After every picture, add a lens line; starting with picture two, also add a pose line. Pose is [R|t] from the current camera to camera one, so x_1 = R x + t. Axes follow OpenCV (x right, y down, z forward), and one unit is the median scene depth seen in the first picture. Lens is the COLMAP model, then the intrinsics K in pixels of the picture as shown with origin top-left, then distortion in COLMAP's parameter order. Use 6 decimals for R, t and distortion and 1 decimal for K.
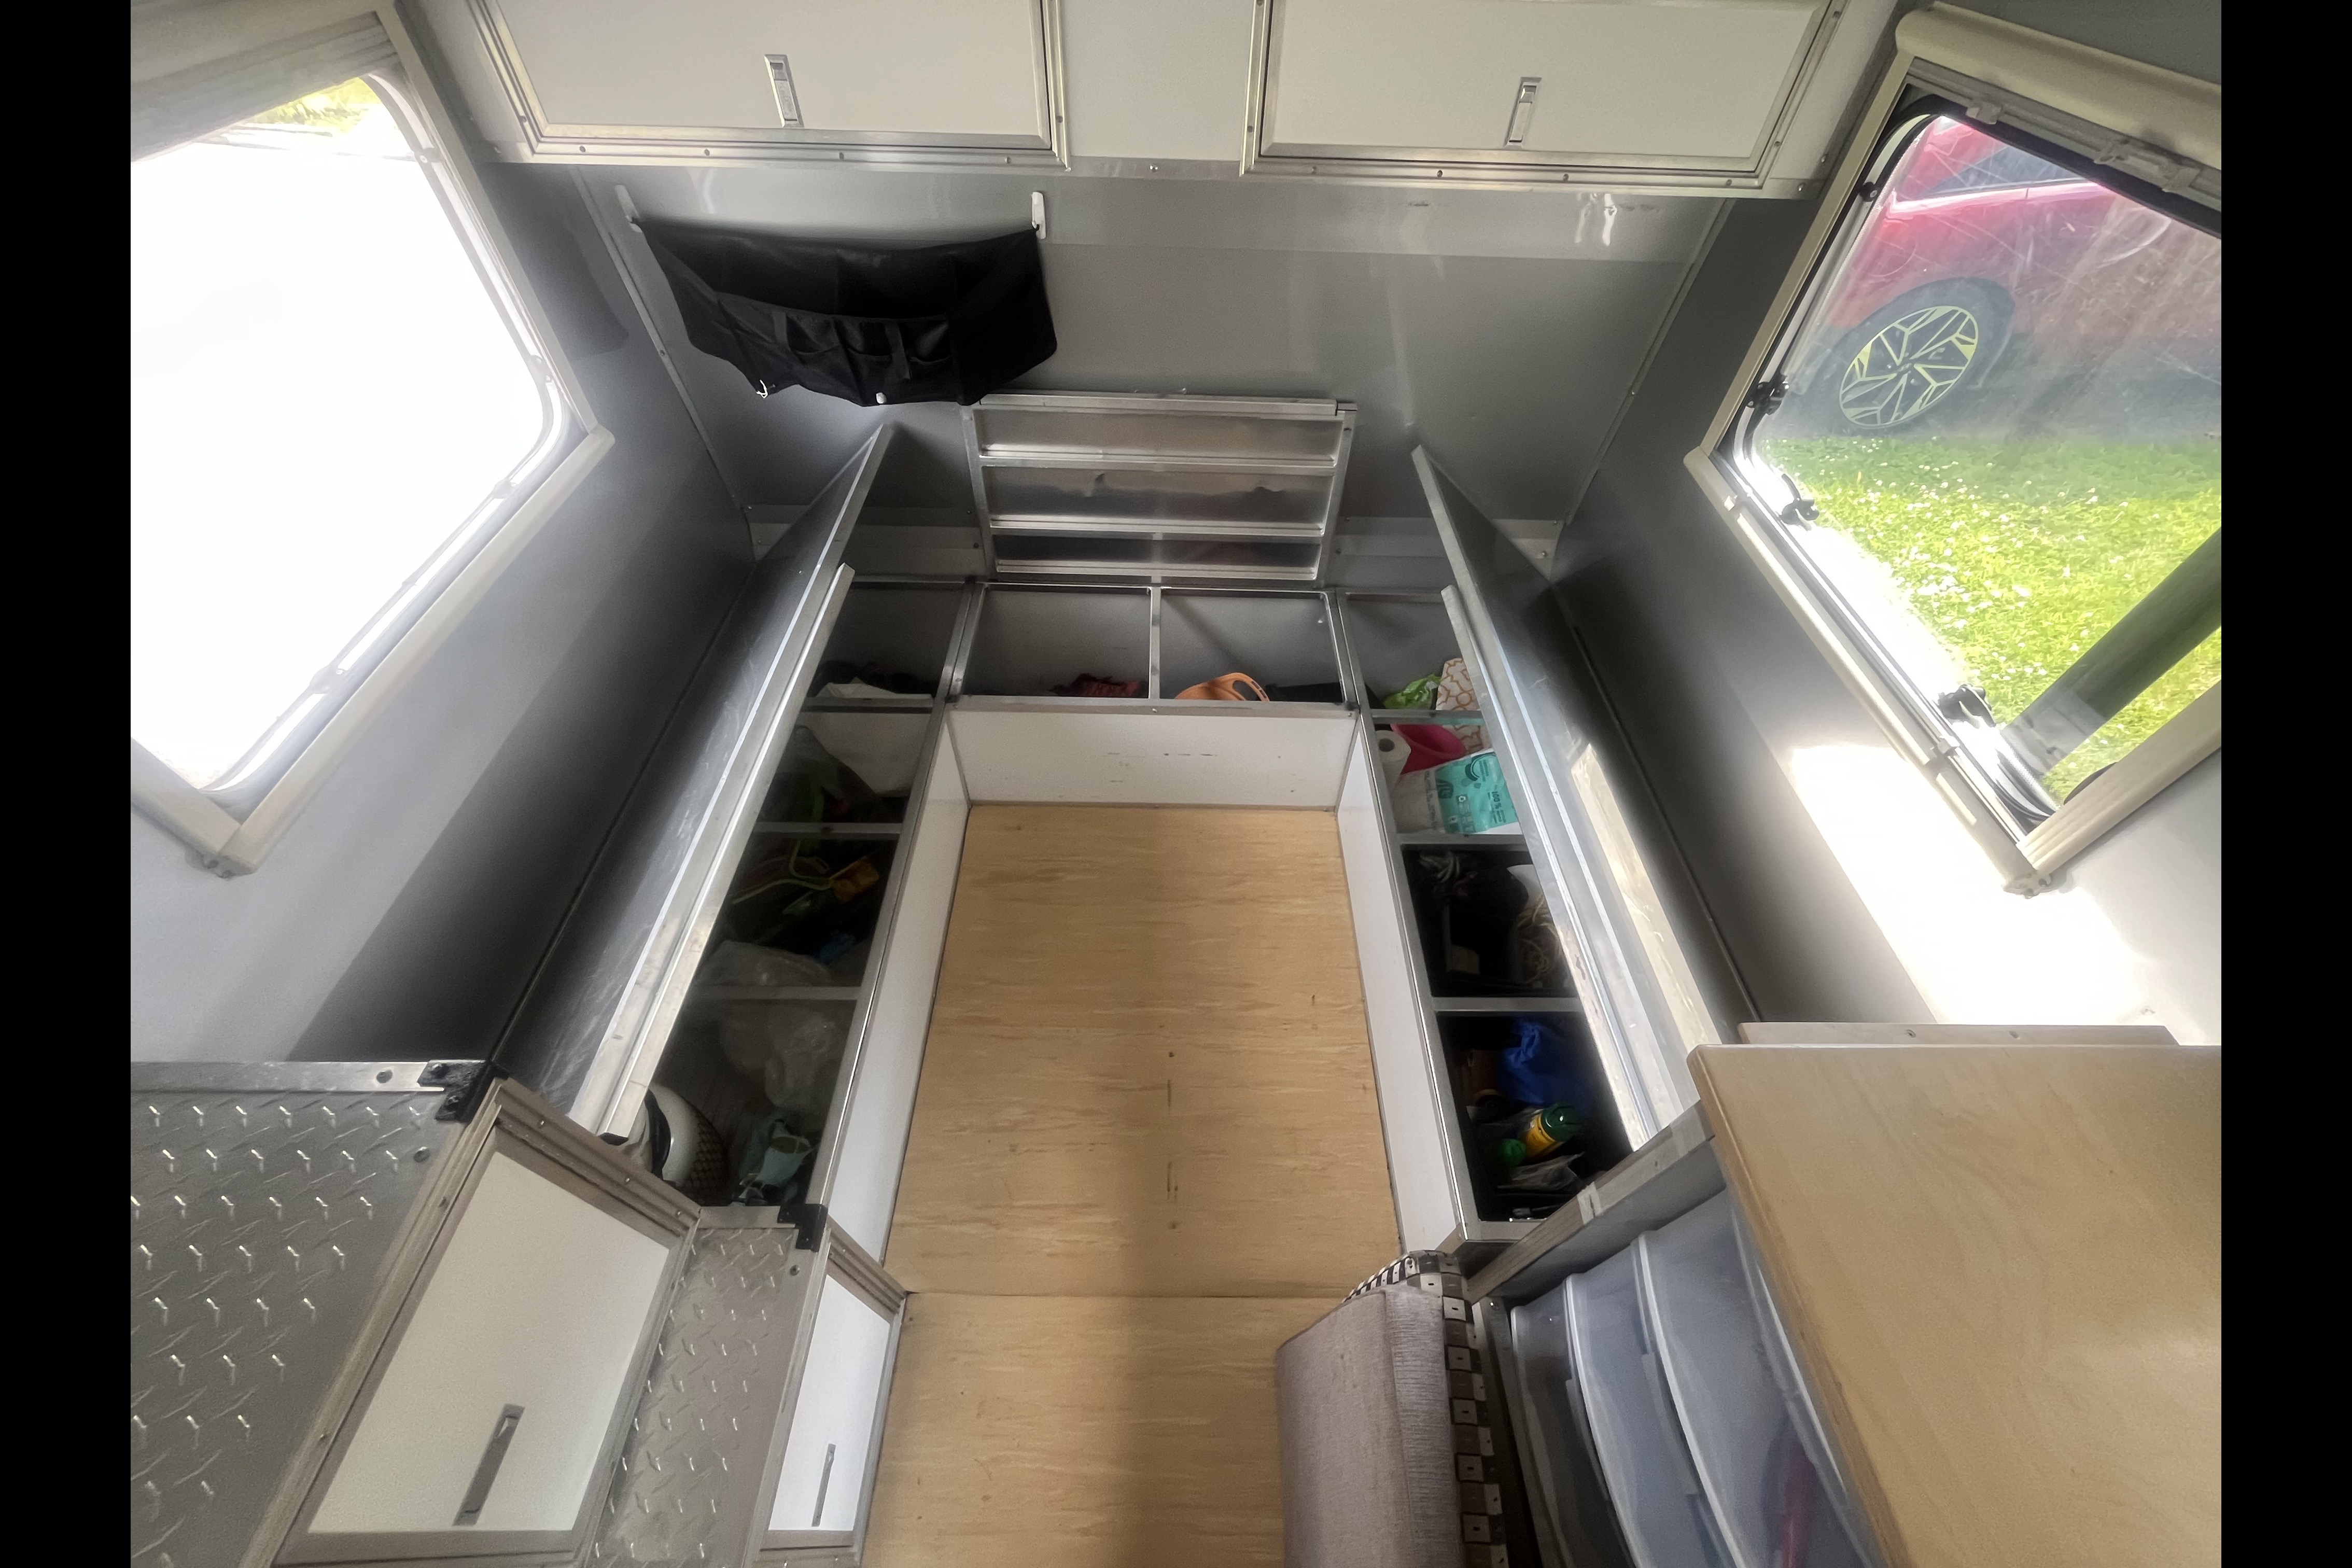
lens RADIAL K [[881.3, 0, 1172.0], [0, 881.3, 799.2], [0, 0, 1]] dist [-0.004000, -0.000020]
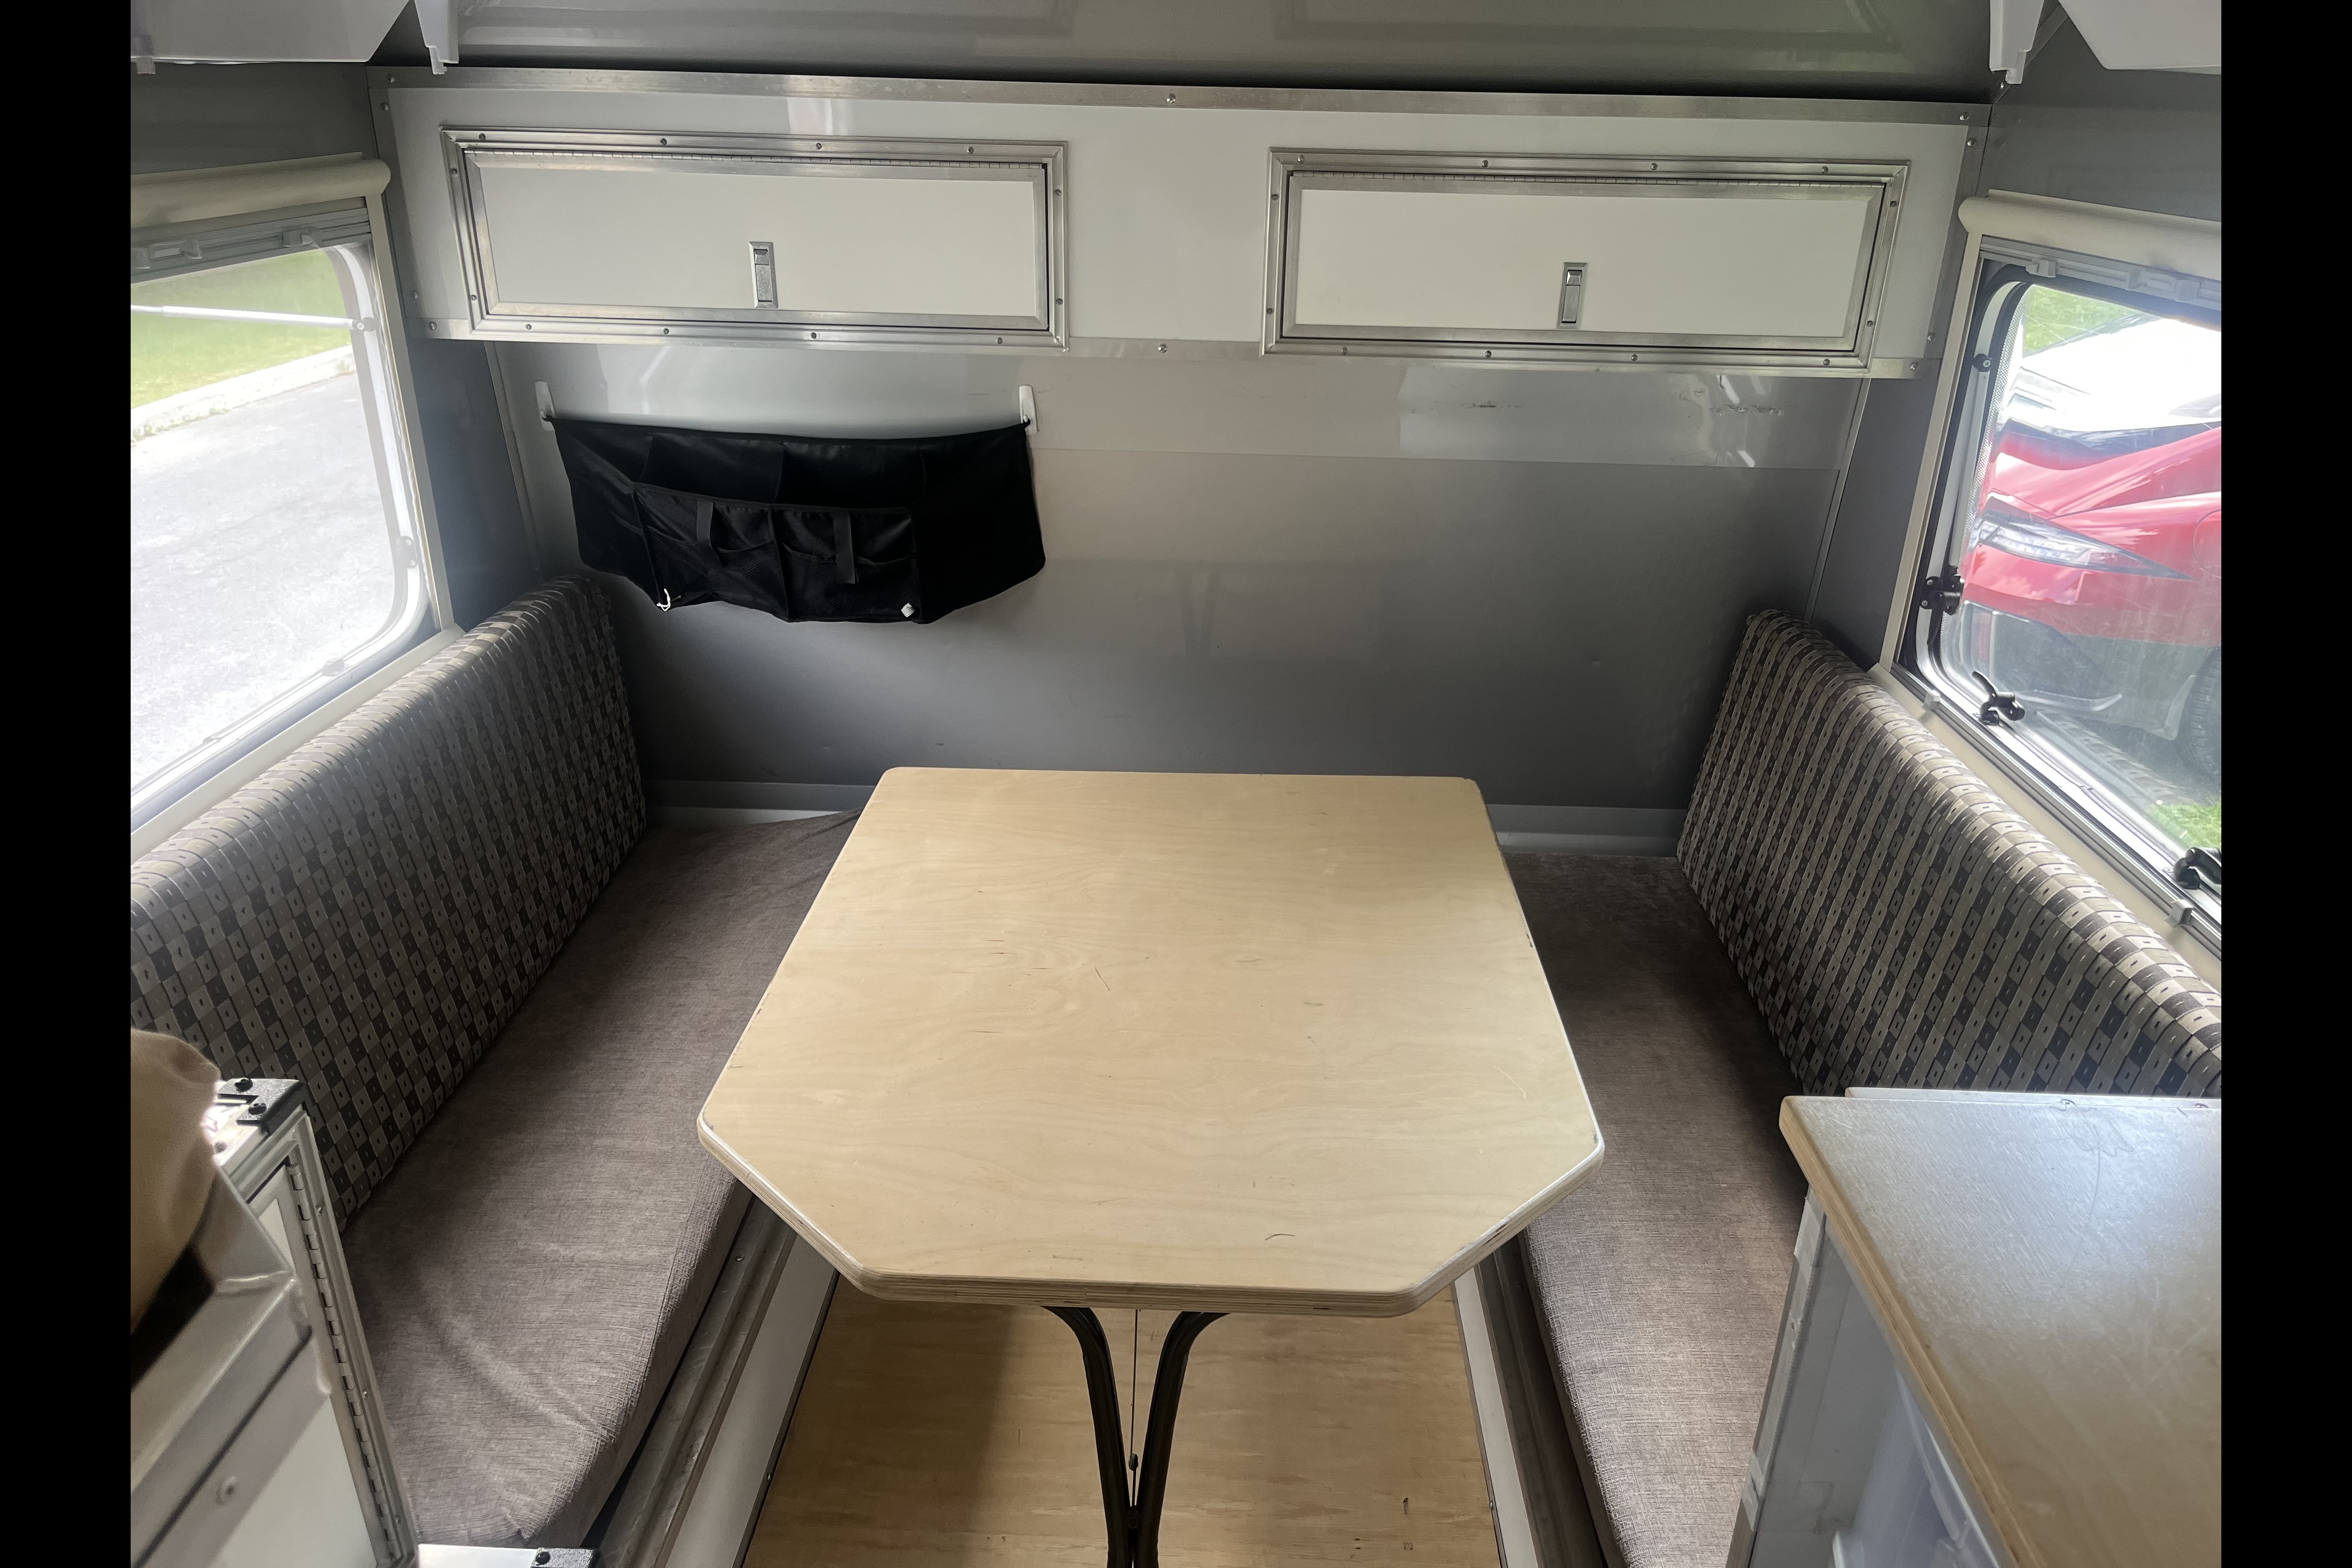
lens RADIAL K [[1610.2, 0, 1174.0], [0, 1610.2, 803.0], [0, 0, 1]] dist [0.026853, -0.034340]
pose [[0.999383, 0.012115, -0.032959, 0.046791], [-0.025257, 0.900081, -0.434990, 0.372676], [0.024396, 0.435554, 0.899832, -0.243229]]
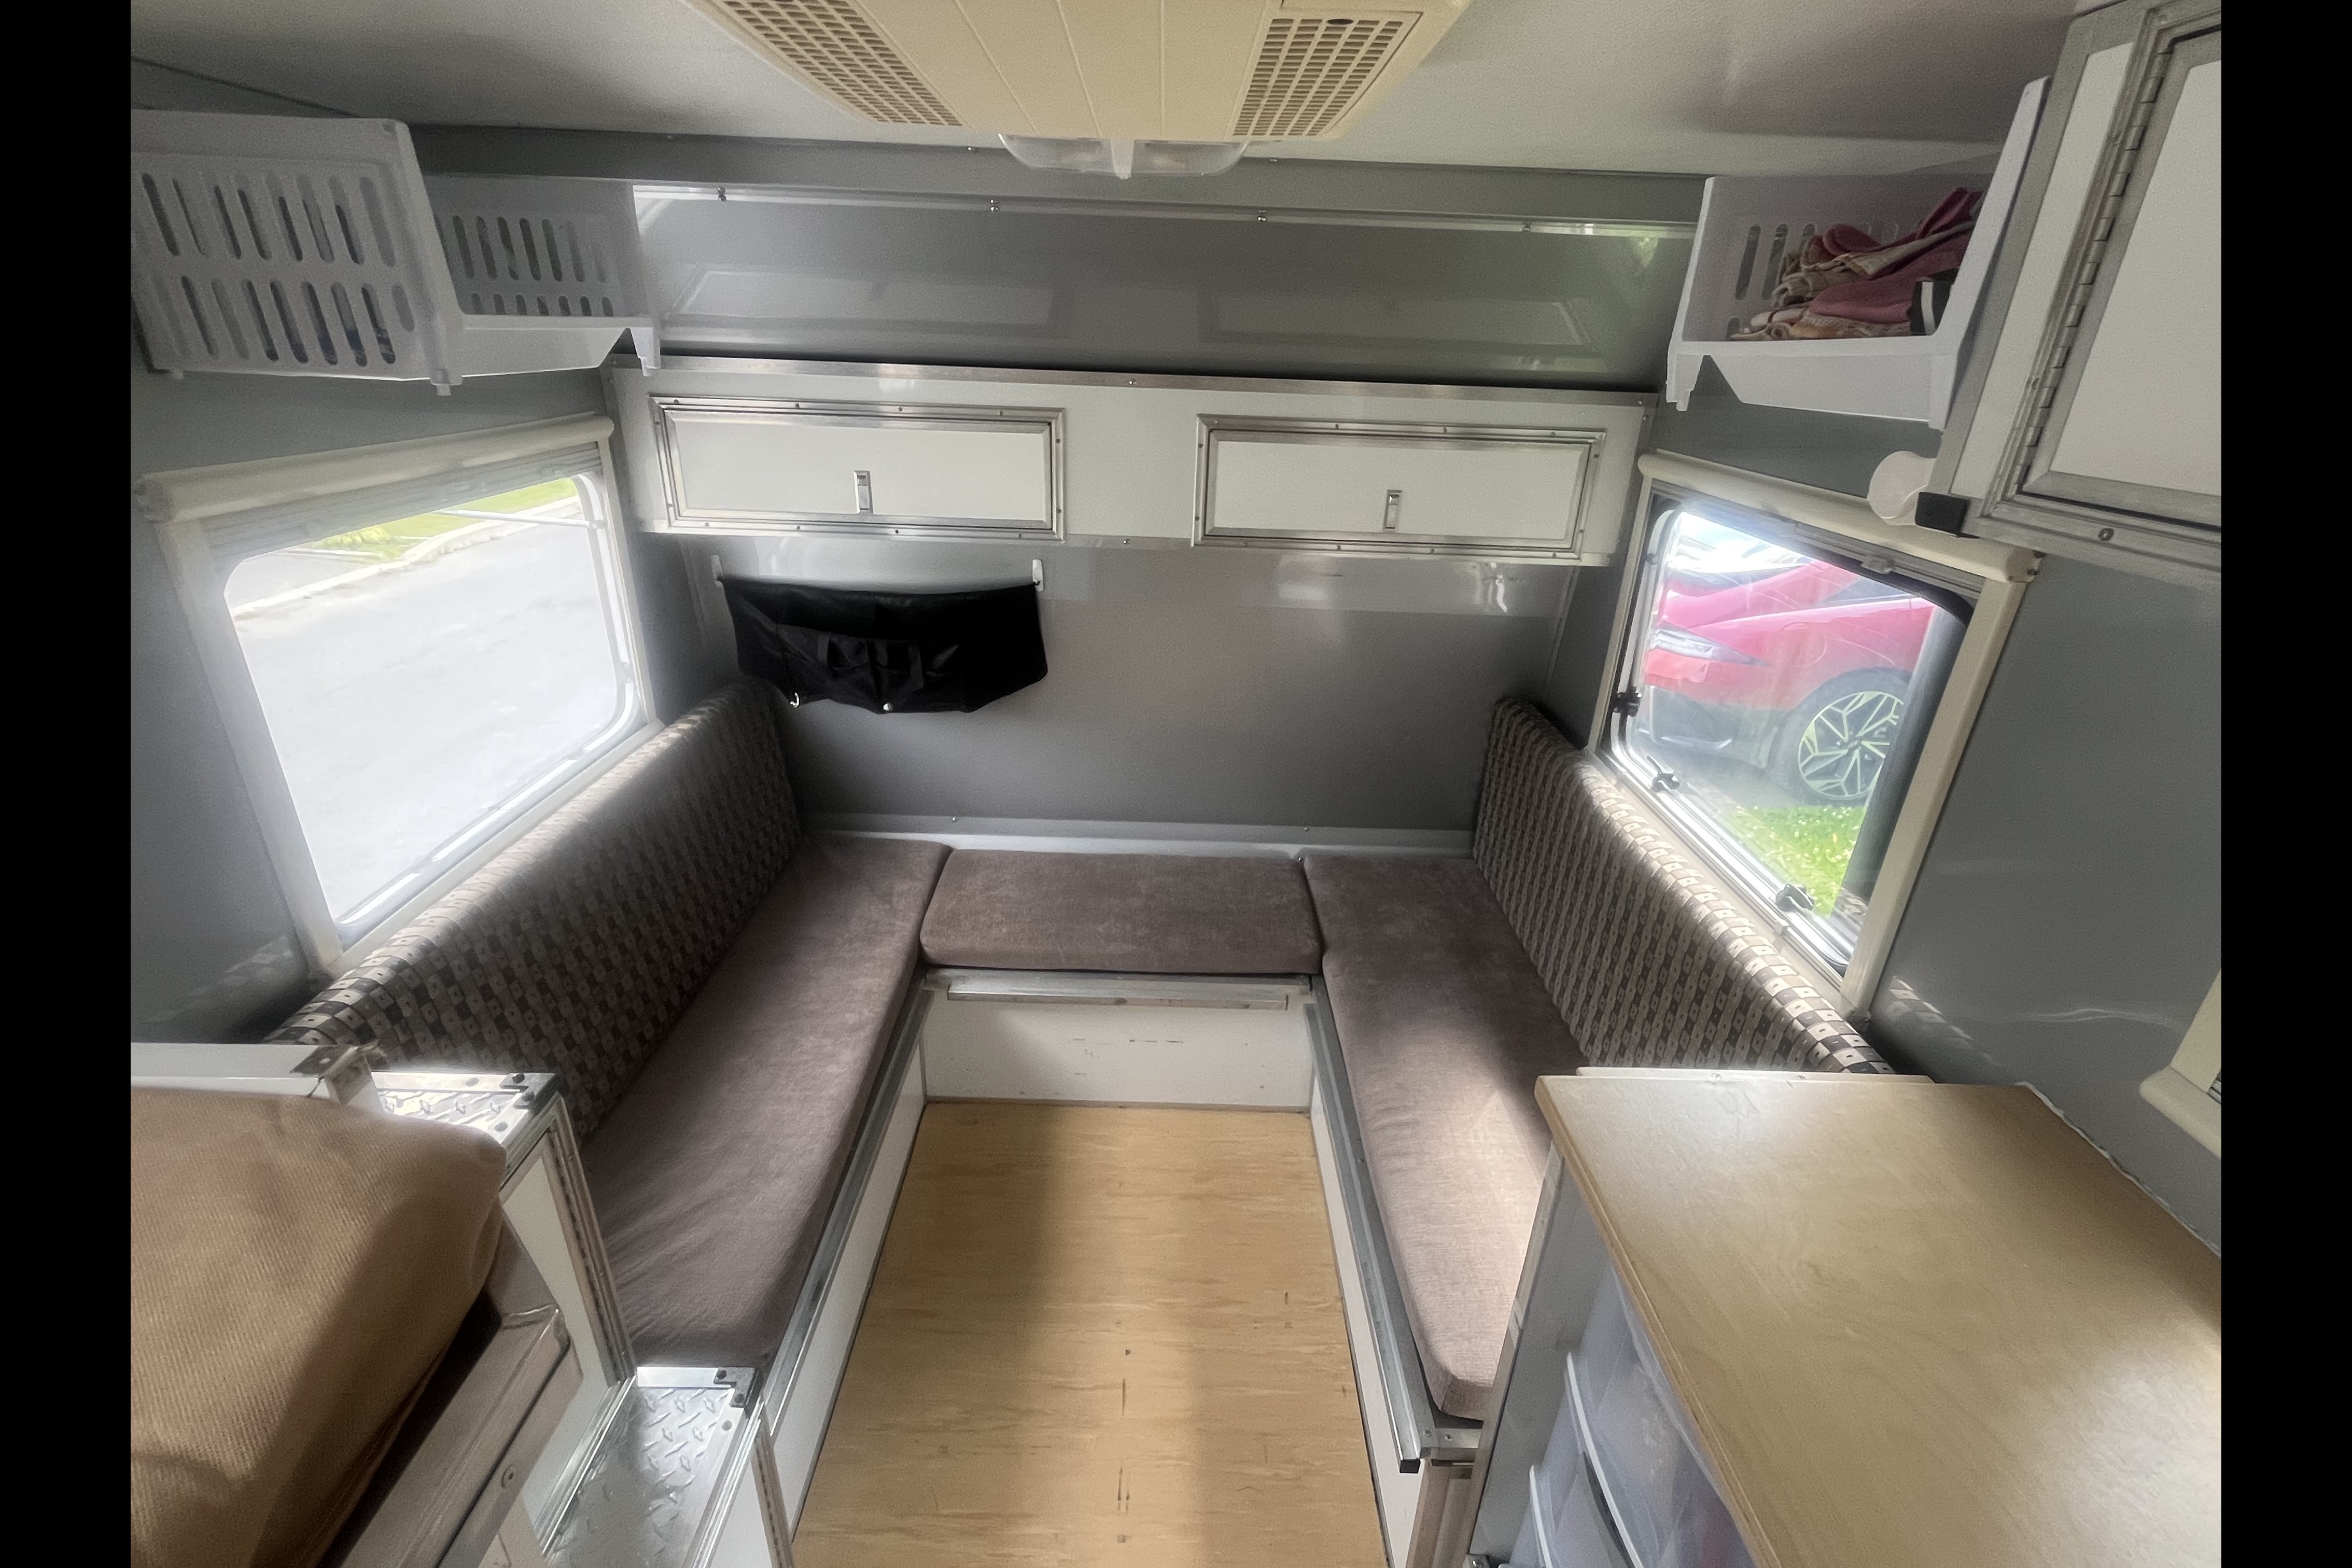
lens RADIAL K [[1048.0, 0, 1164.8], [0, 1048.0, 787.2], [0, 0, 1]] dist [-0.007710, 0.001773]
pose [[0.999934, 0.010997, 0.003328, 0.034261], [-0.008453, 0.900323, -0.435141, 0.299789], [-0.007781, 0.435084, 0.900356, -0.265591]]
